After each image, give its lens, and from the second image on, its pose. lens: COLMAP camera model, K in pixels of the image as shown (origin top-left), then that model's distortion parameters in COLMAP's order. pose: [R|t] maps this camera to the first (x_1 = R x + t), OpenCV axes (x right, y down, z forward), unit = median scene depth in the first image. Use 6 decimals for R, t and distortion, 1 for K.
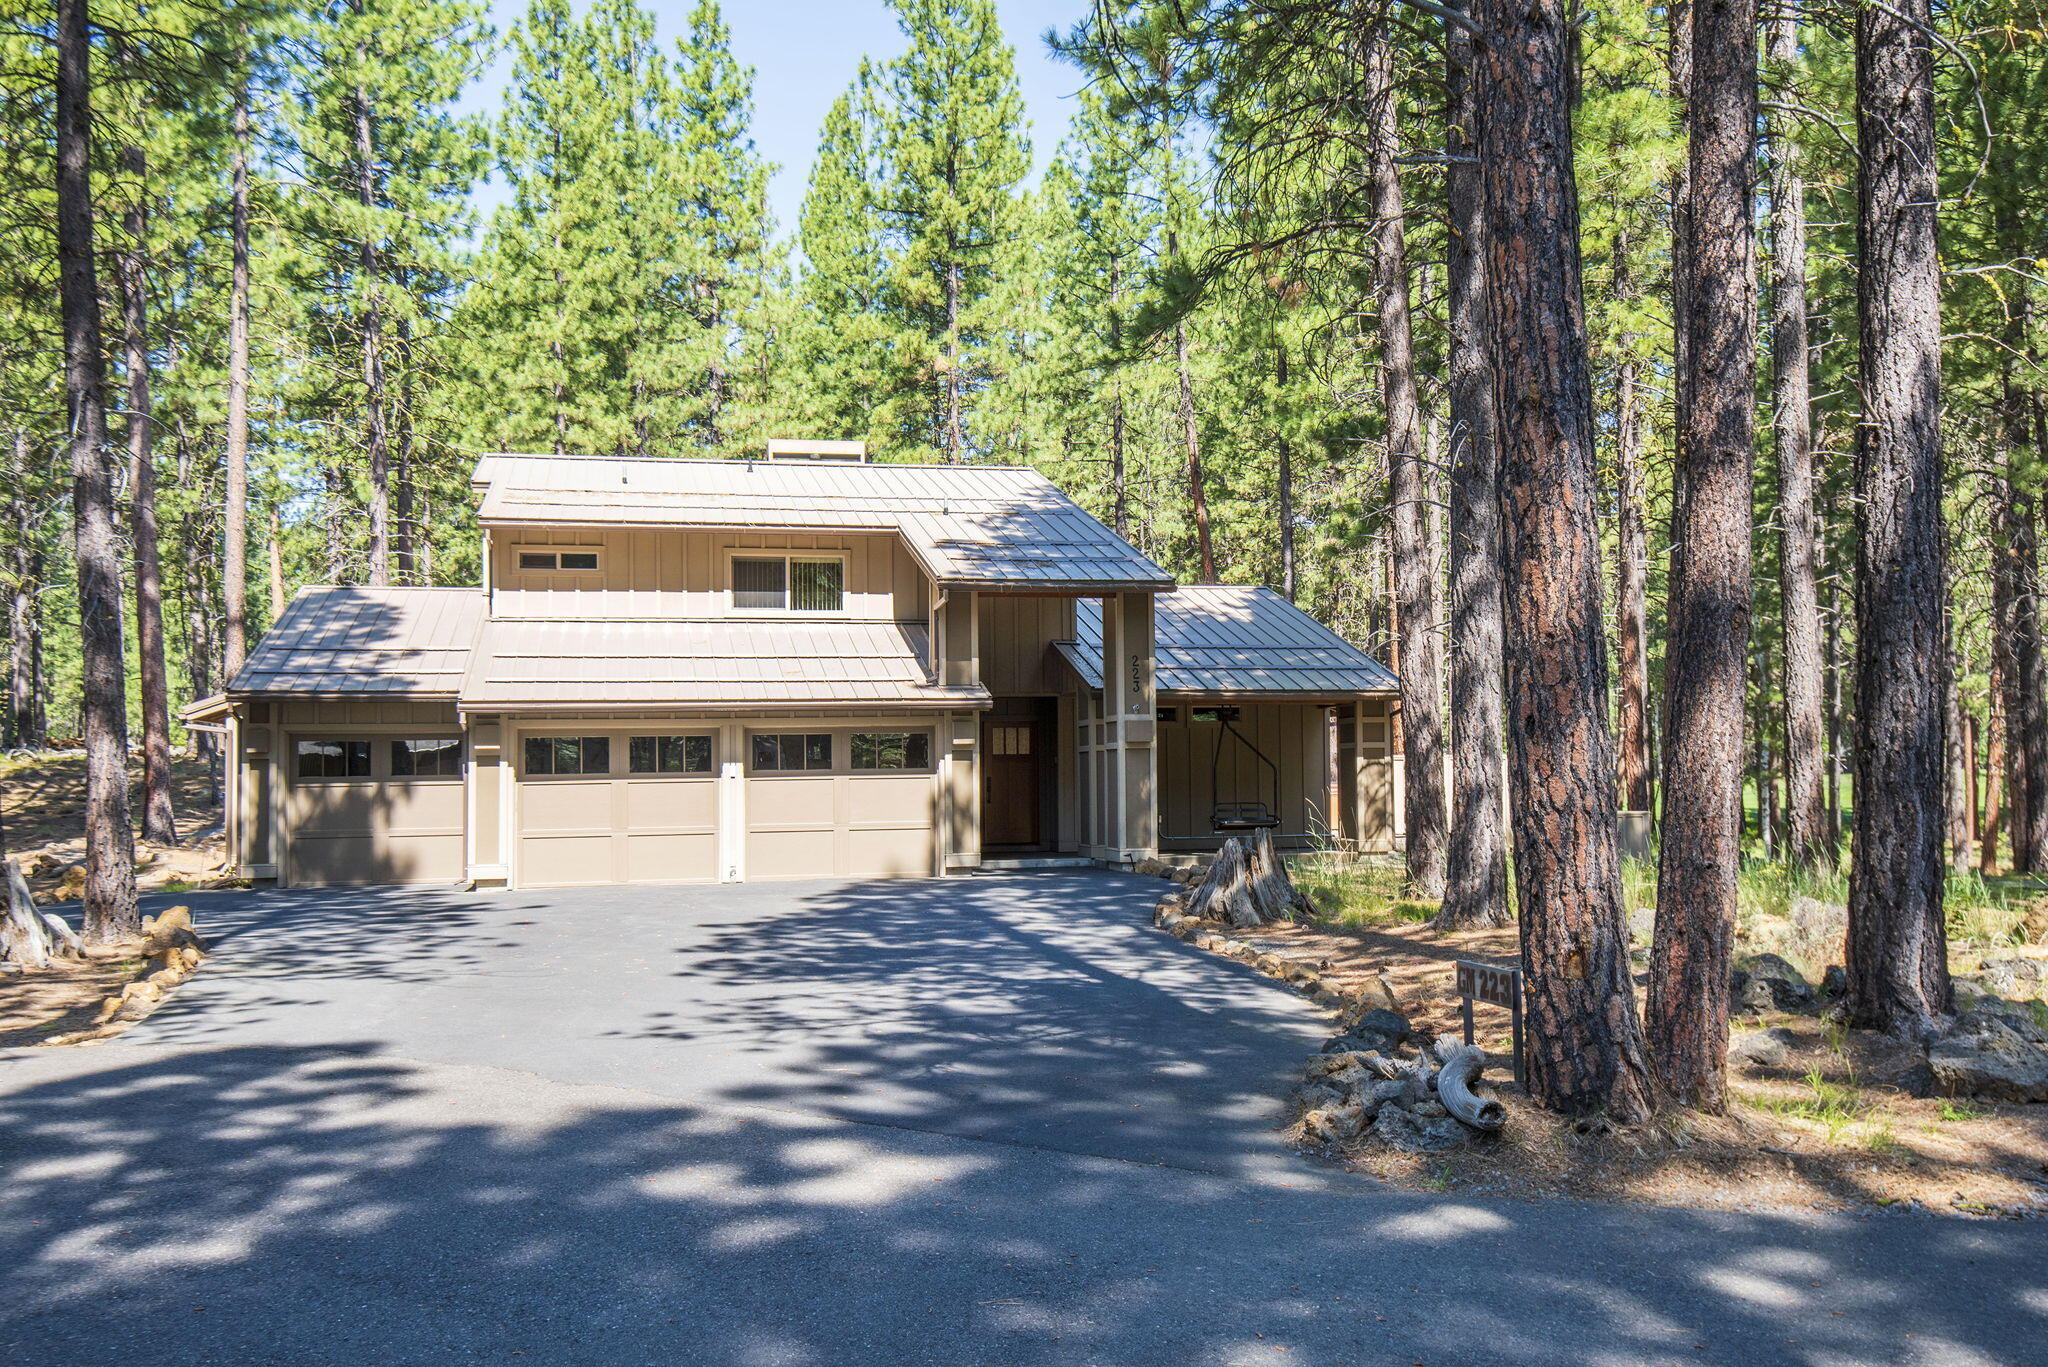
lens RADIAL K [[2154.9, 0, 1024.0], [0, 2154.9, 683.5], [0, 0, 1]] dist [0.046266, -0.010824]
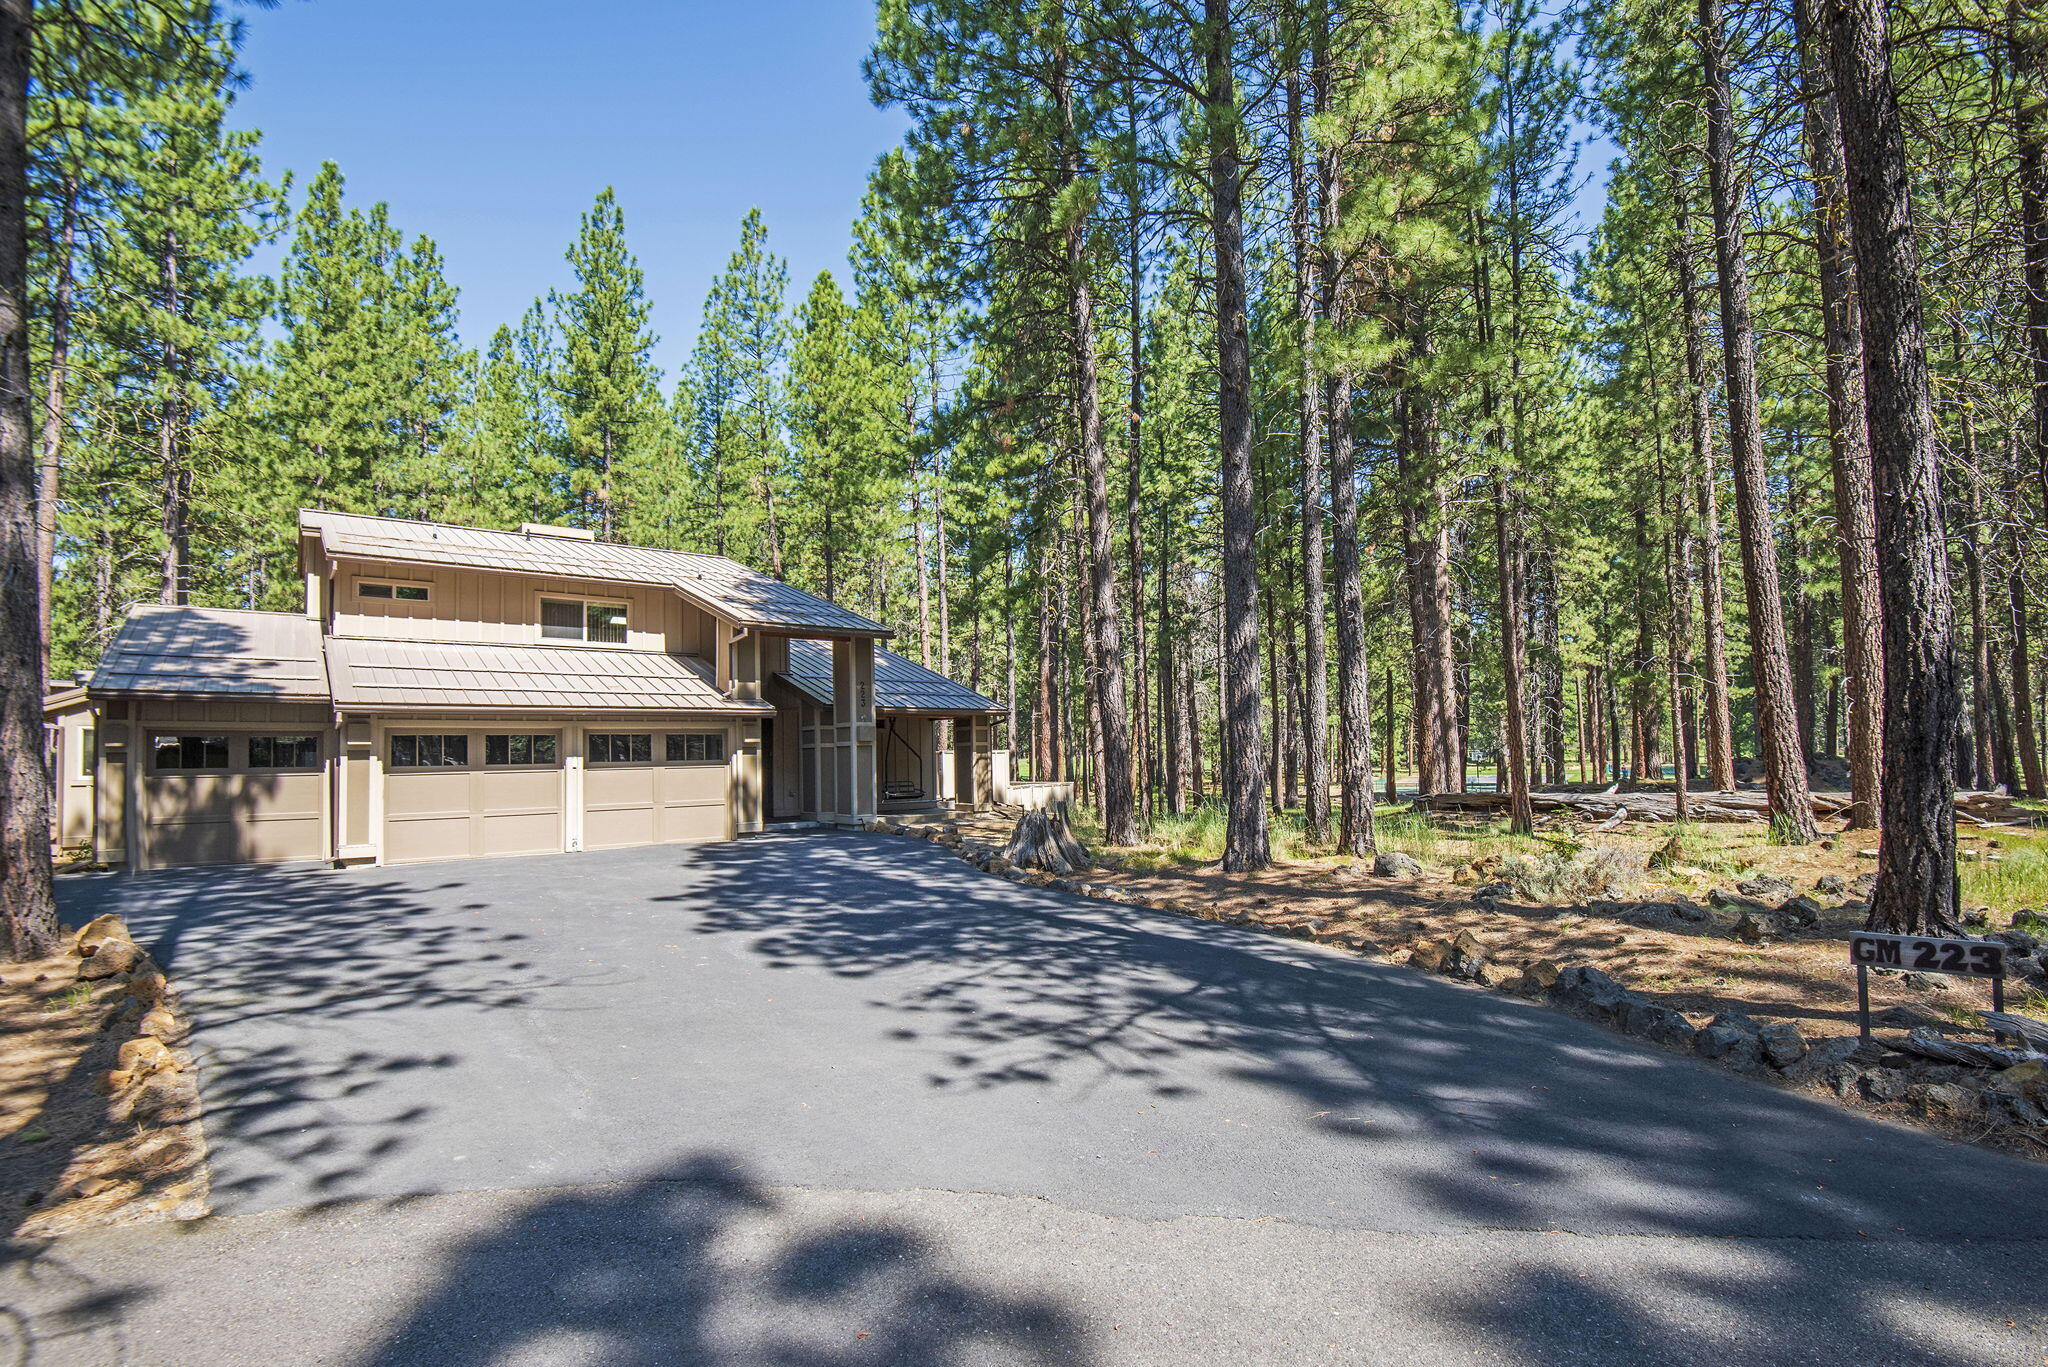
lens RADIAL K [[1094.2, 0, 1024.0], [0, 1094.2, 683.5], [0, 0, 1]] dist [0.002313, -0.039927]
pose [[0.898291, 0.029190, 0.438430, -0.159156], [-0.015396, 0.999269, -0.034984, 0.010840], [-0.439131, 0.024676, 0.898084, 0.279079]]
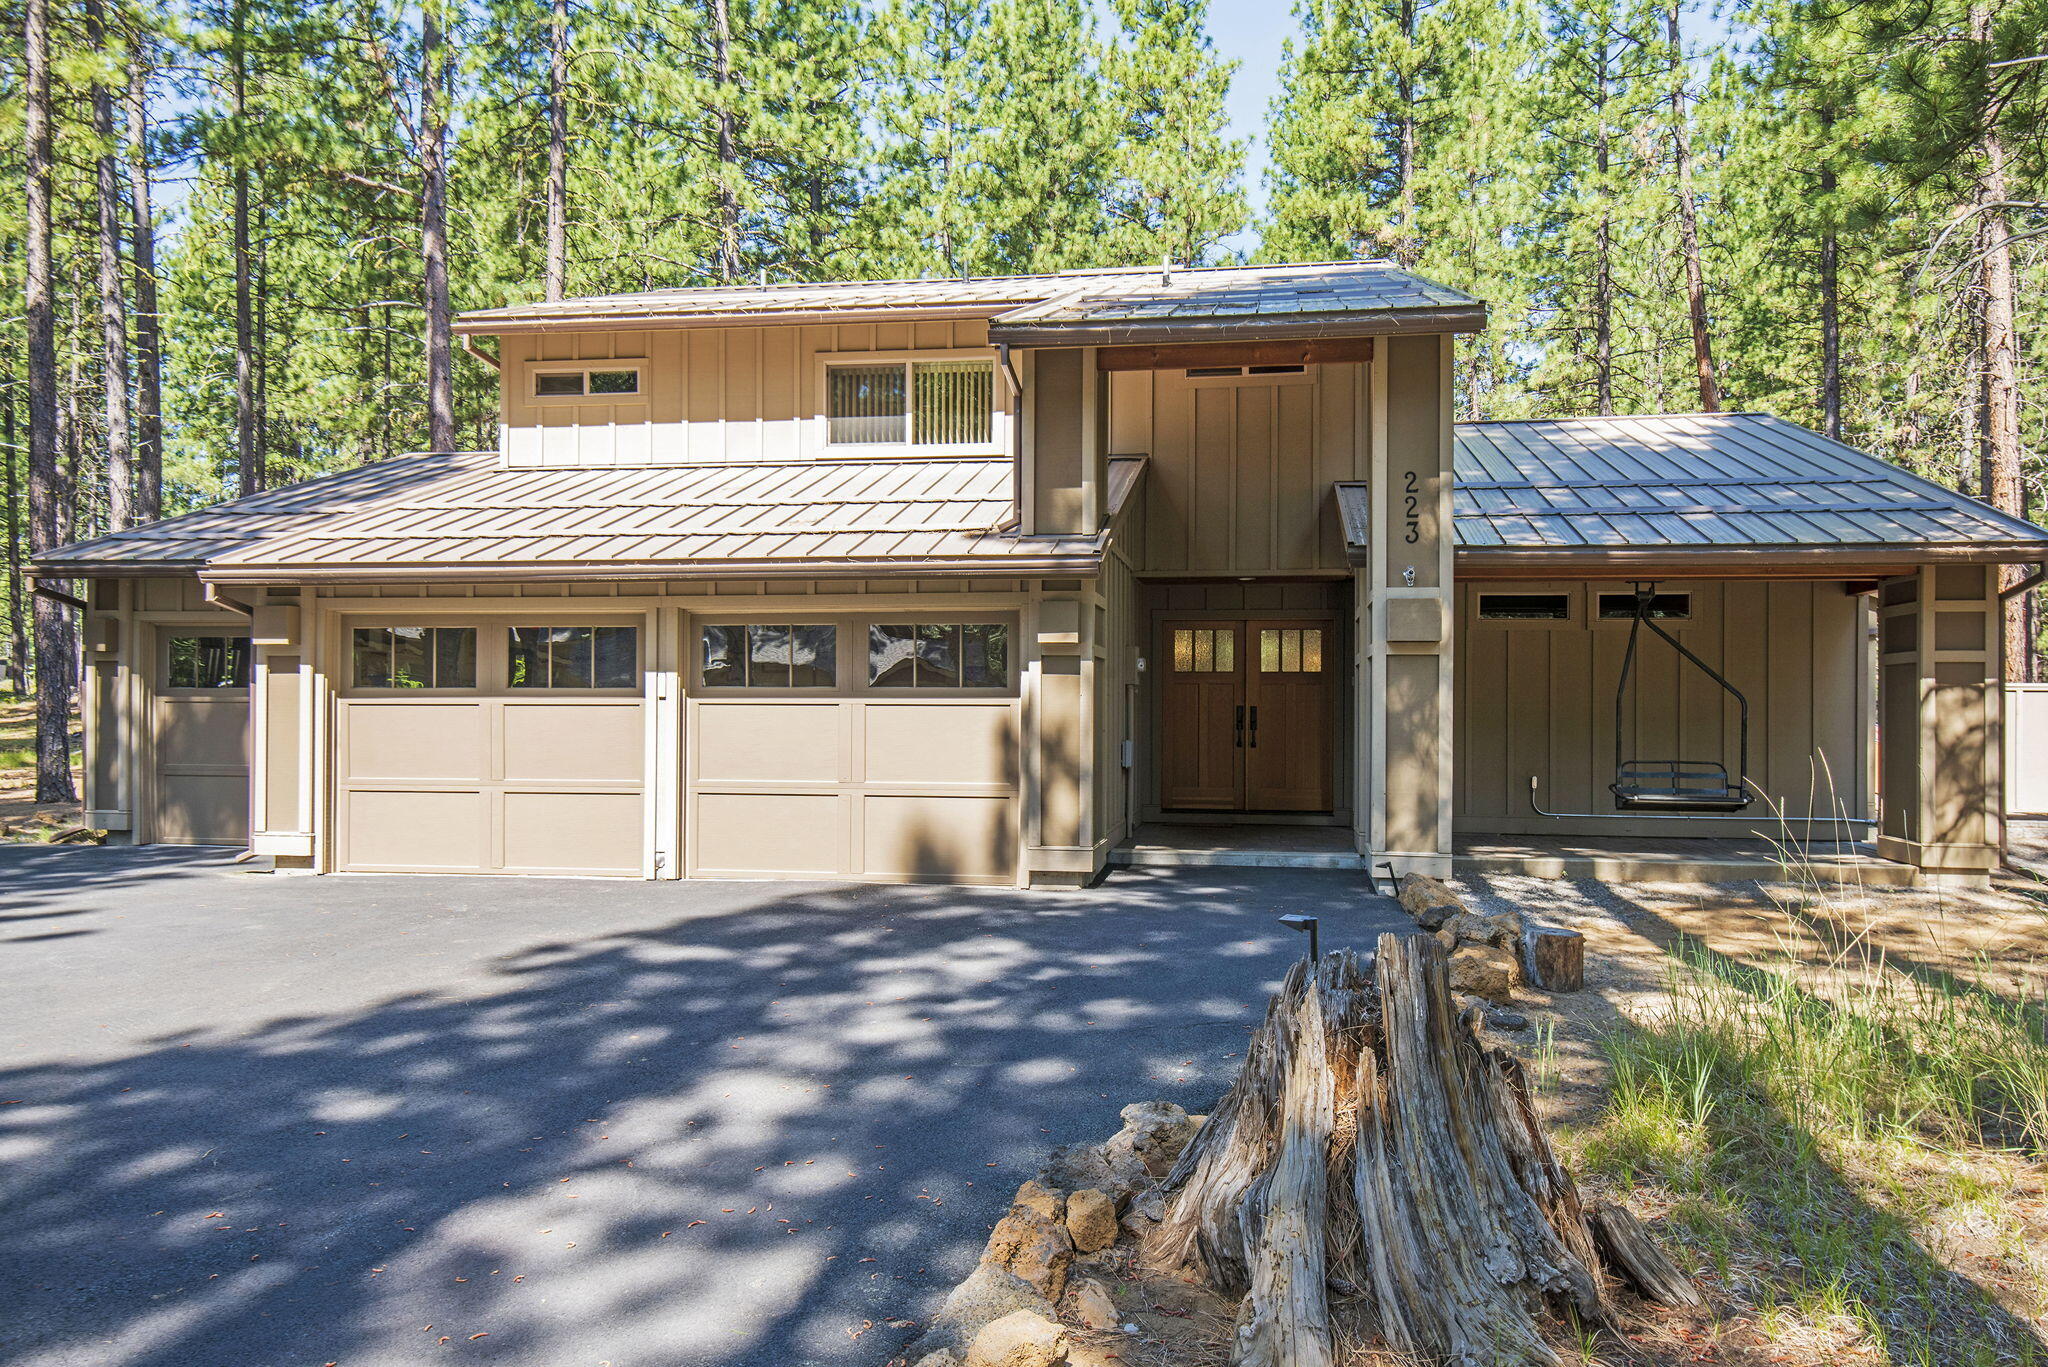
lens RADIAL K [[1529.0, 0, 1024.0], [0, 1529.0, 683.5], [0, 0, 1]] dist [0.005592, 0.004233]
pose [[0.923734, 0.010444, -0.382893, 0.097965], [-0.001506, 0.999720, 0.023636, 0.026466], [0.383033, -0.021257, 0.923490, 0.582358]]
